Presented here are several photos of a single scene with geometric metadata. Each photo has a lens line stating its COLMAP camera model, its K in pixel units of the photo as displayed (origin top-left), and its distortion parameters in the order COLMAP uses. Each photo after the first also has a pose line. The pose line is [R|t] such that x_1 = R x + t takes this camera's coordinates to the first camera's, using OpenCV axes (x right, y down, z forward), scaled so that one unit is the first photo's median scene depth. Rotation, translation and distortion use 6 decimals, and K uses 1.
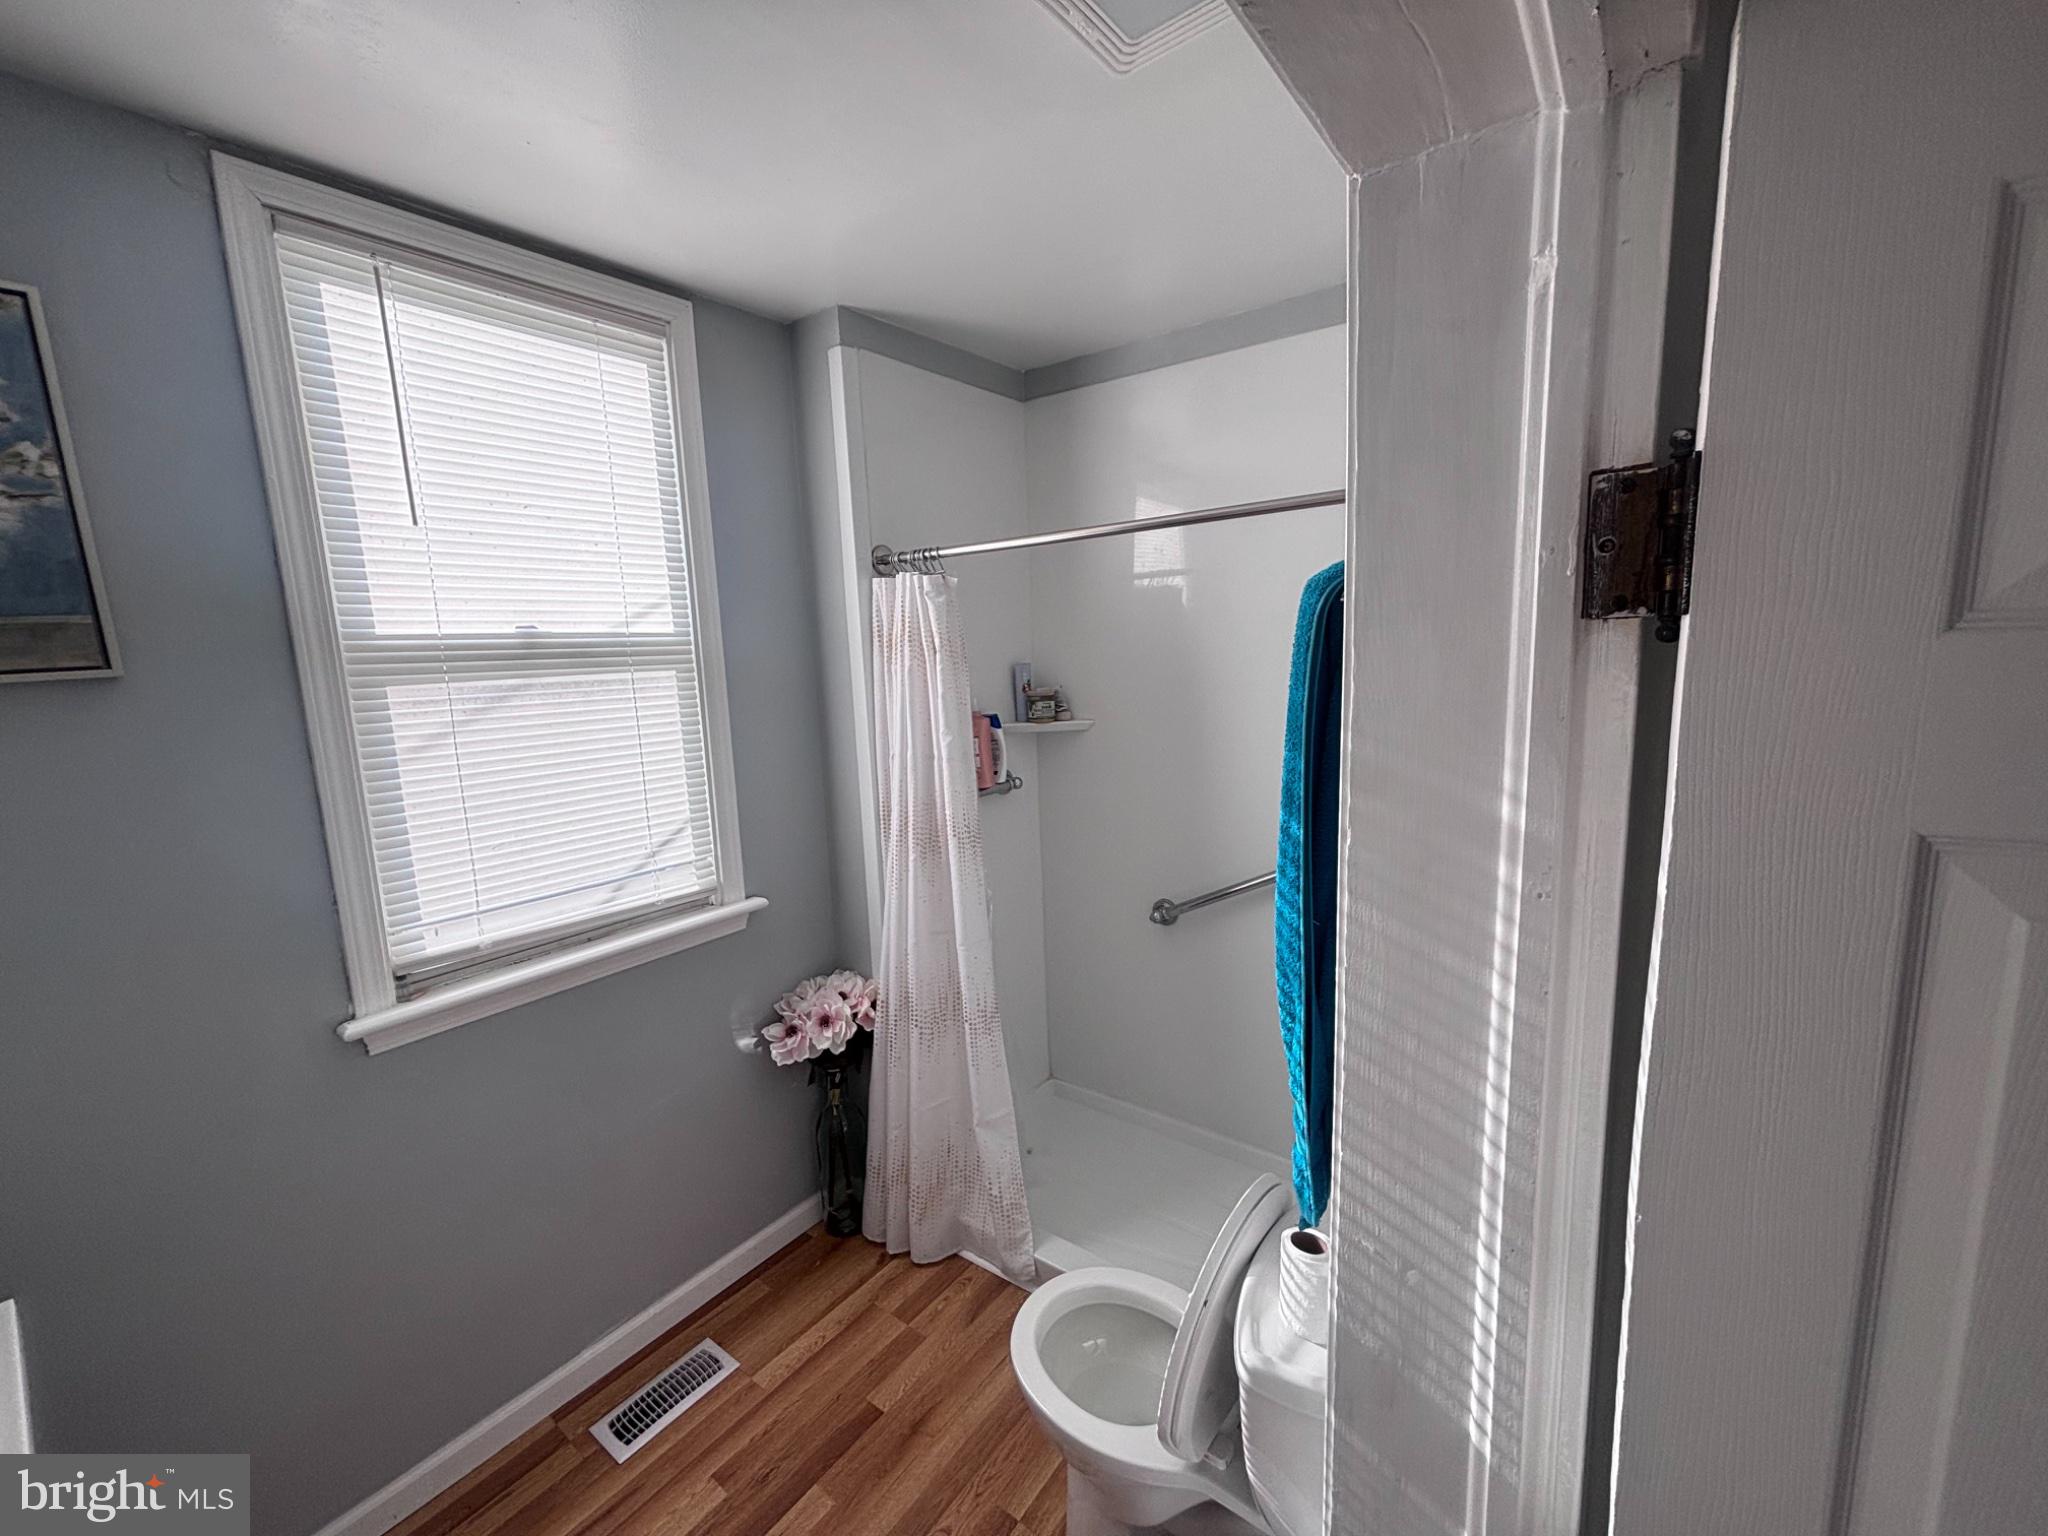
lens RADIAL K [[826.3, 0, 1041.7], [0, 826.3, 761.7], [0, 0, 1]] dist [0.000036, -0.000245]
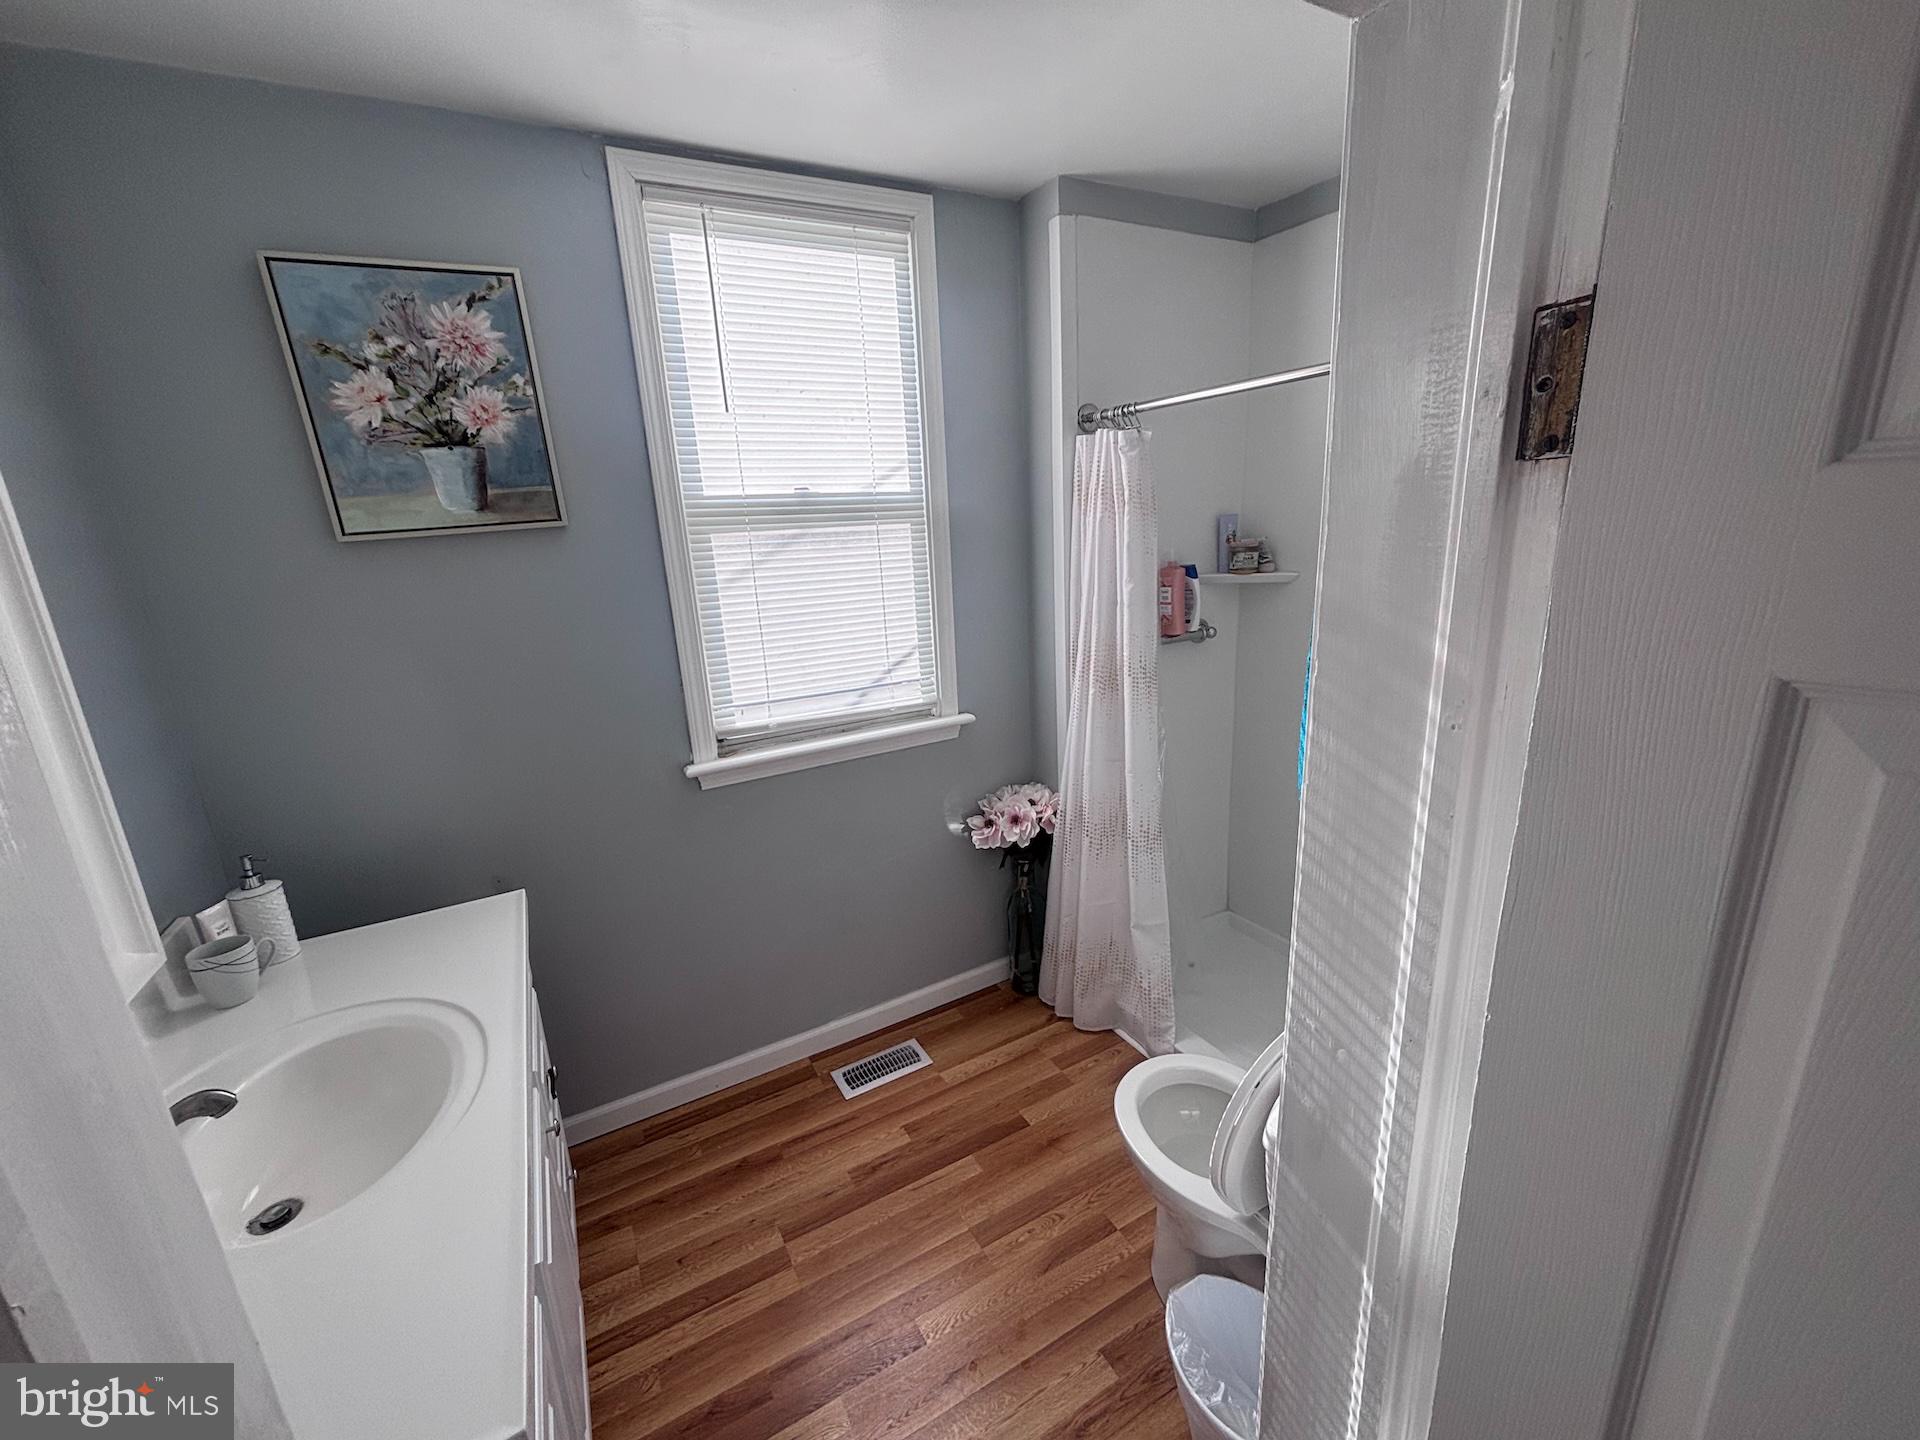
lens RADIAL K [[774.6, 0, 967.9], [0, 774.6, 707.0], [0, 0, 1]] dist [0.000036, -0.000245]
pose [[0.918141, 0.089140, -0.386097, 0.111296], [-0.041426, 0.990622, 0.130198, 0.008484], [0.394082, -0.103545, 0.913224, -0.044671]]
